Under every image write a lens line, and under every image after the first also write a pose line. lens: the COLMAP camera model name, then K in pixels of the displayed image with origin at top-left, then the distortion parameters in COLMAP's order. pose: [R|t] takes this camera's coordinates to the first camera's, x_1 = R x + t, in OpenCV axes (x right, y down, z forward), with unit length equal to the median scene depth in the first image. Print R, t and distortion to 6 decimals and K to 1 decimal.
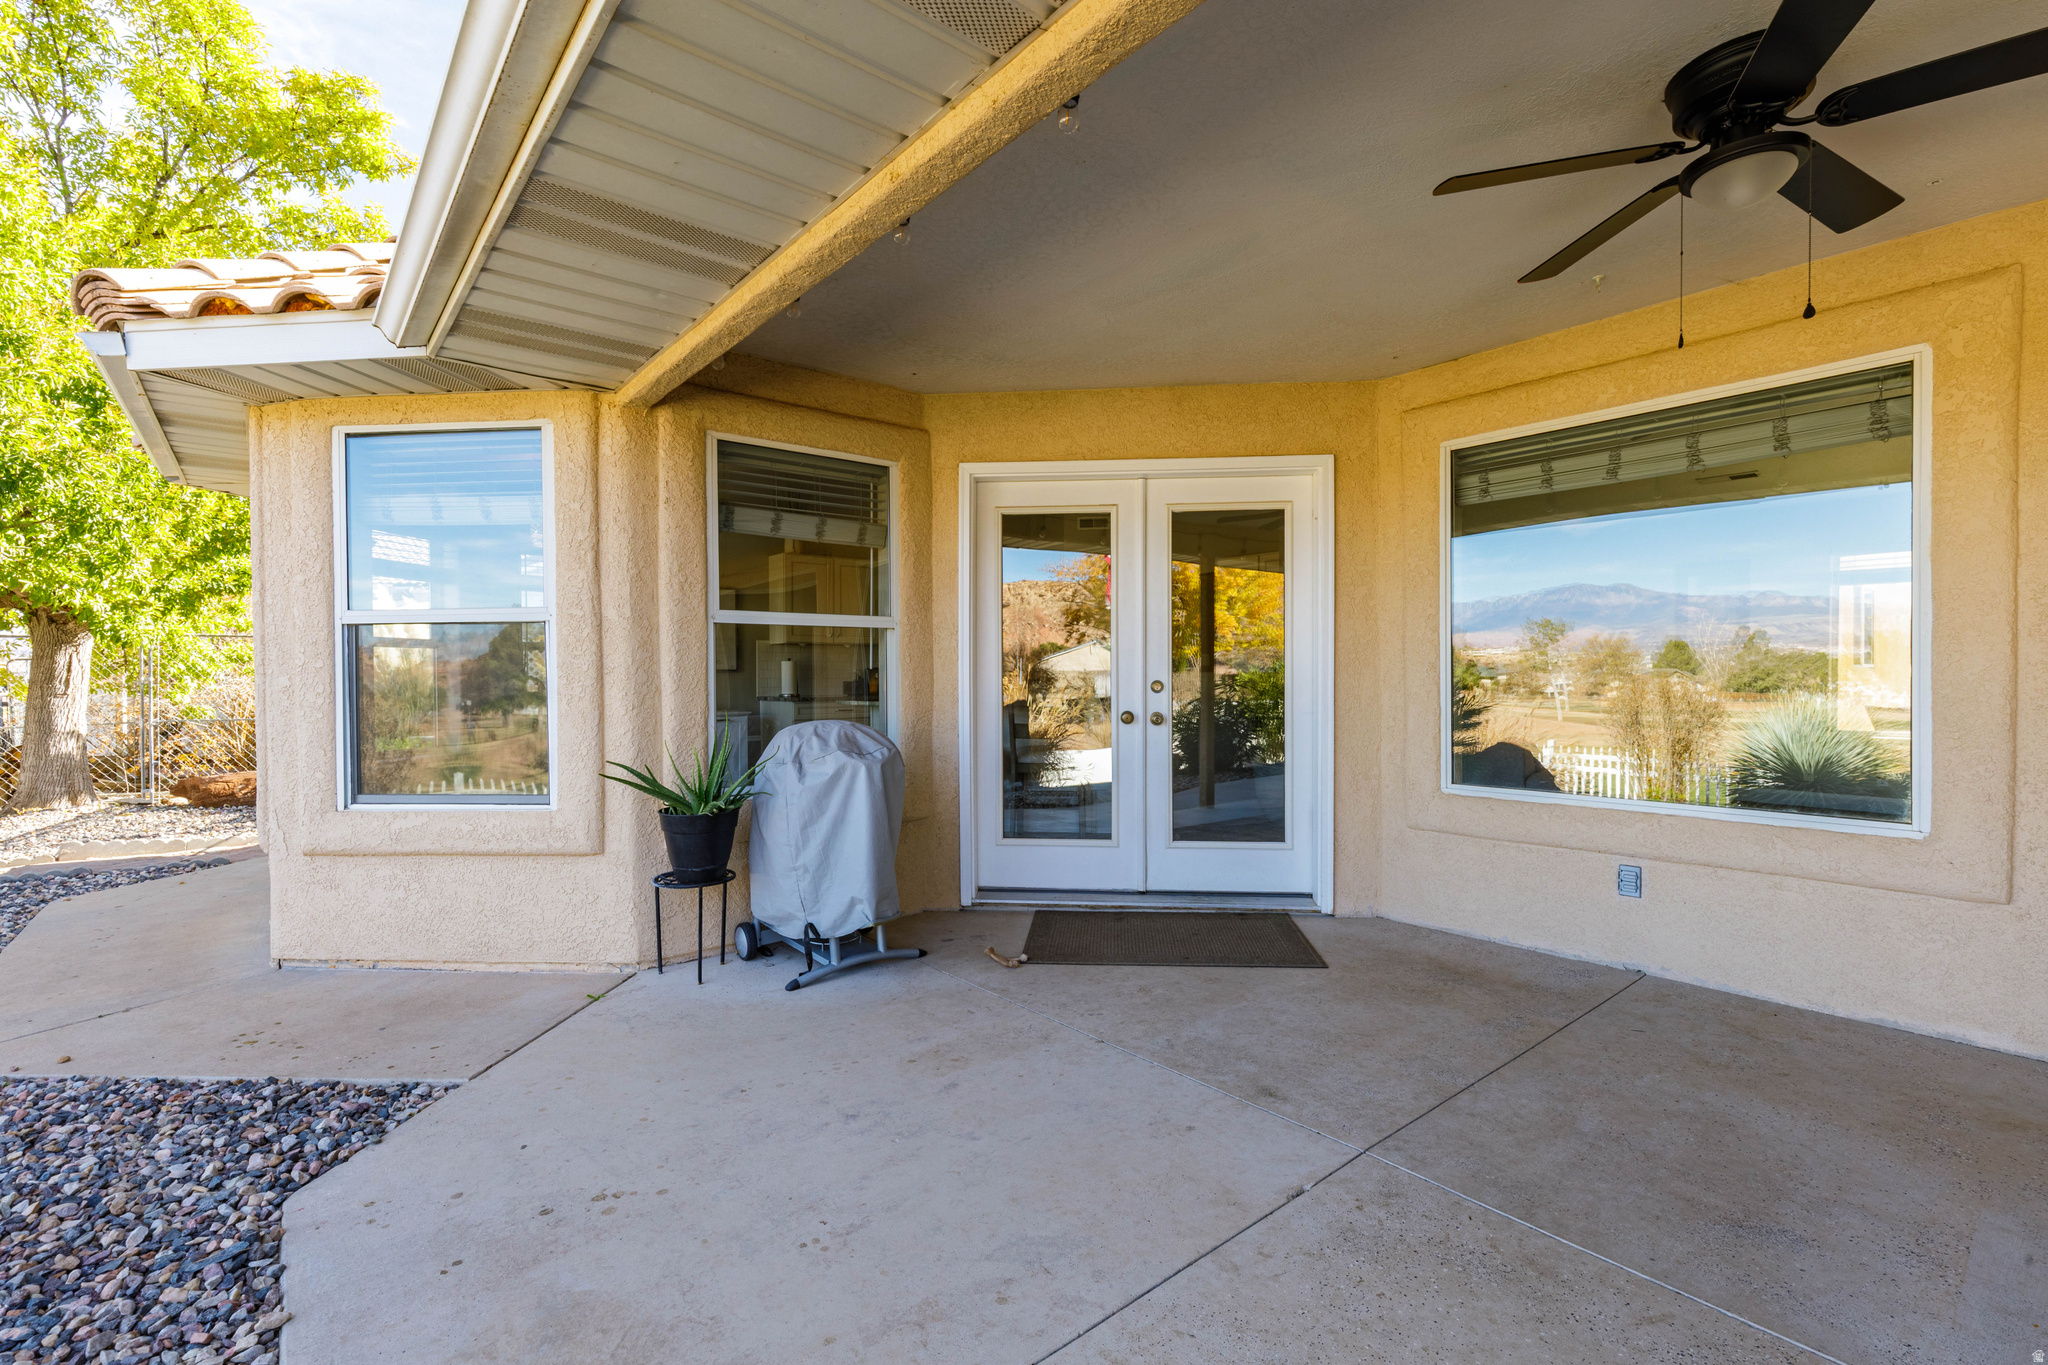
lens RADIAL K [[919.1, 0, 1022.0], [0, 919.1, 693.6], [0, 0, 1]] dist [0.003073, -0.000265]
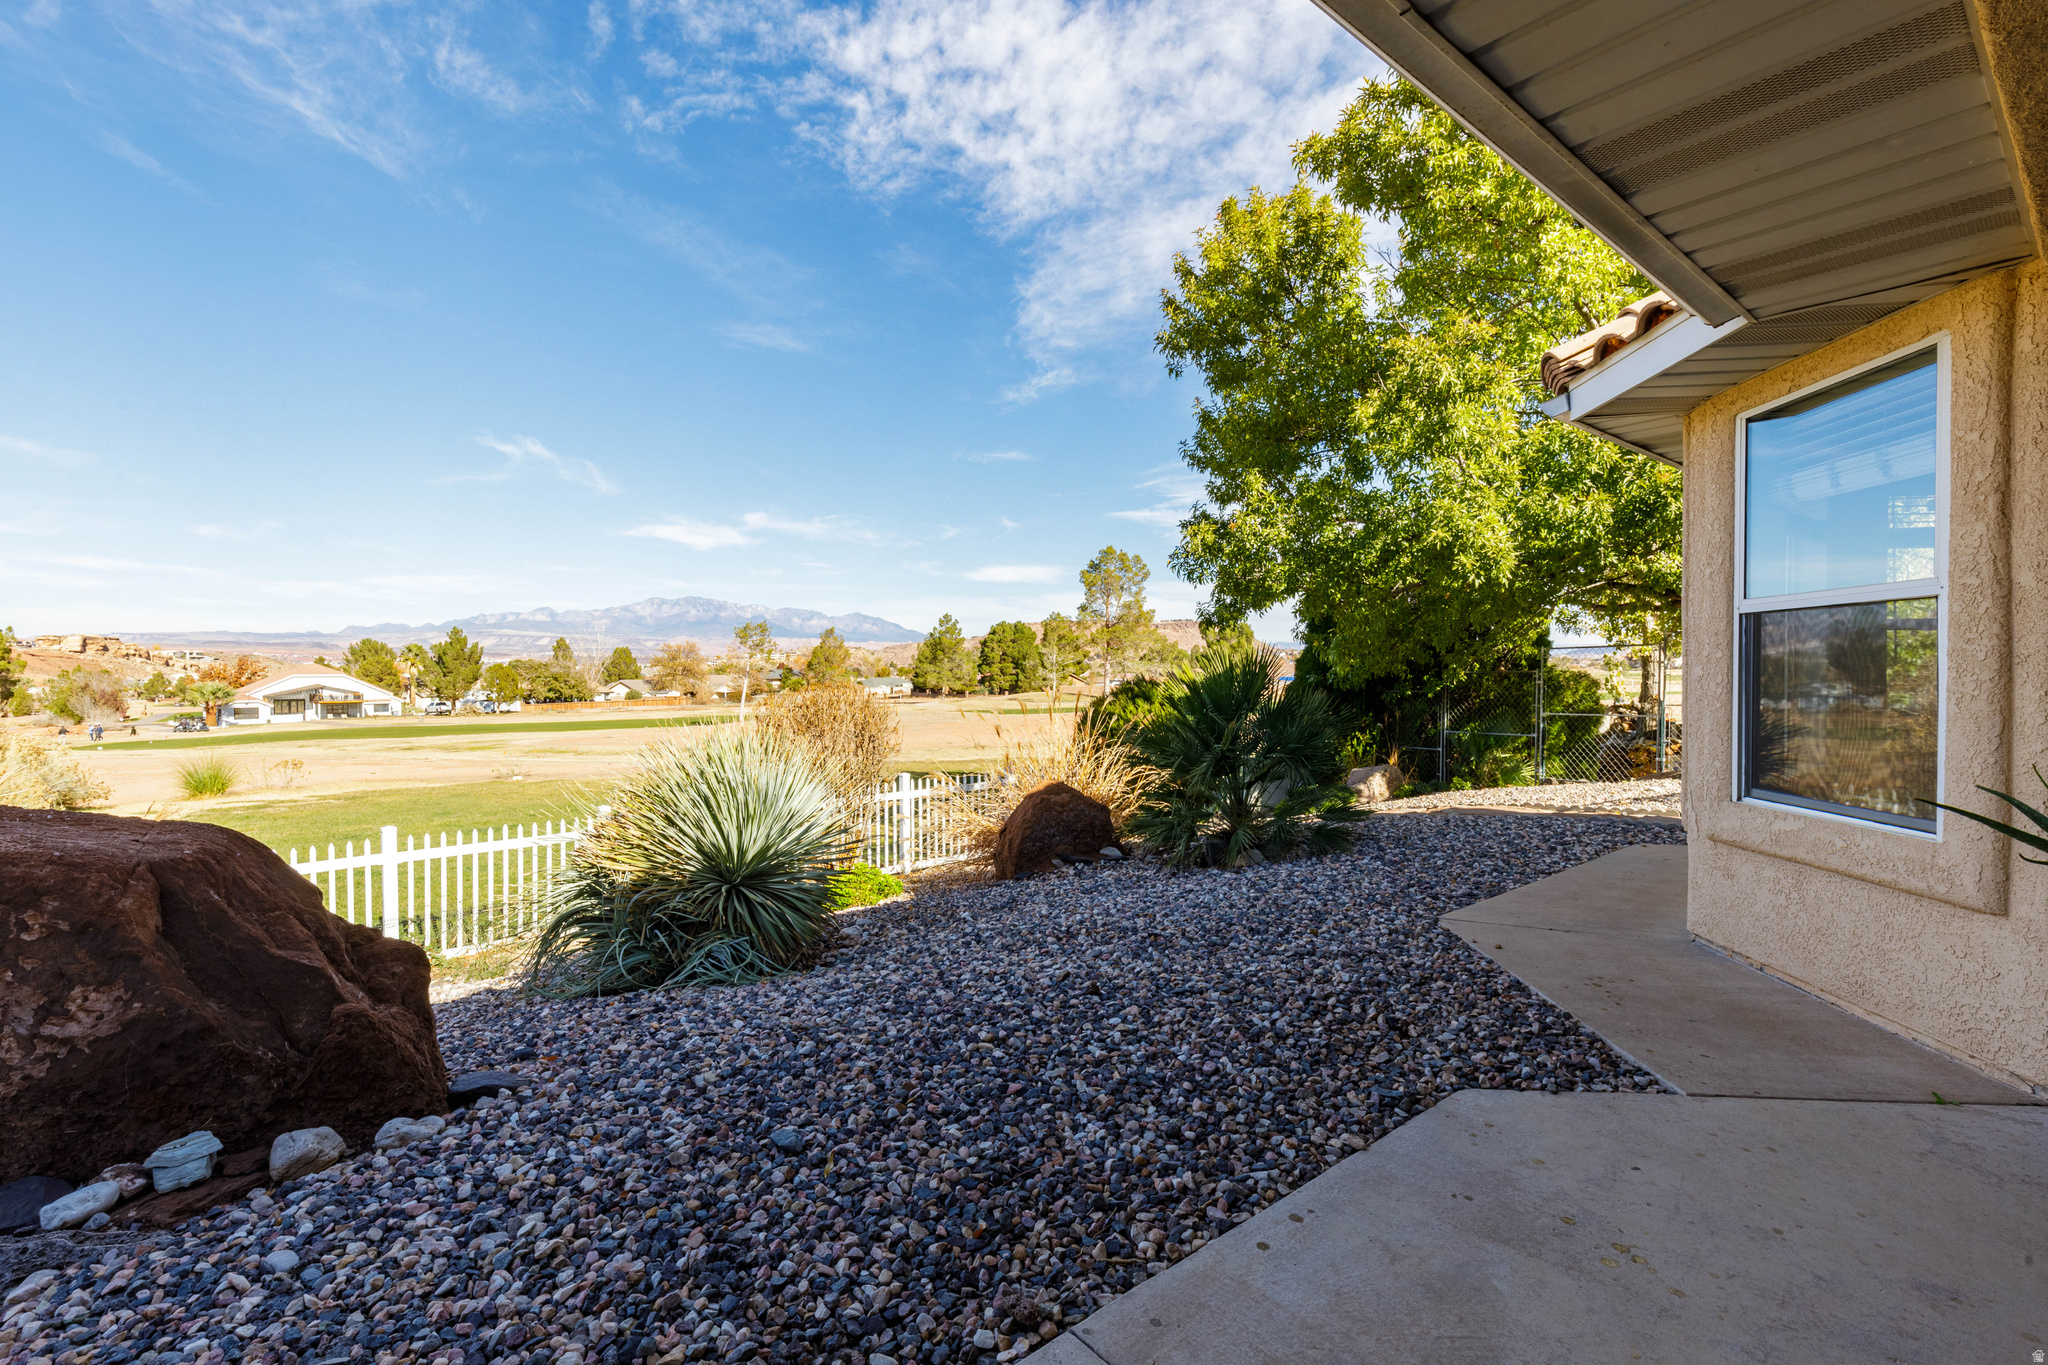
lens RADIAL K [[919.1, 0, 1041.4], [0, 919.1, 694.1], [0, 0, 1]] dist [0.003073, -0.000265]
pose [[0.005506, 0.032841, -0.999445, 0.251738], [-0.016241, 0.999332, 0.032748, -0.009473], [0.999853, 0.016052, 0.006036, 0.247700]]
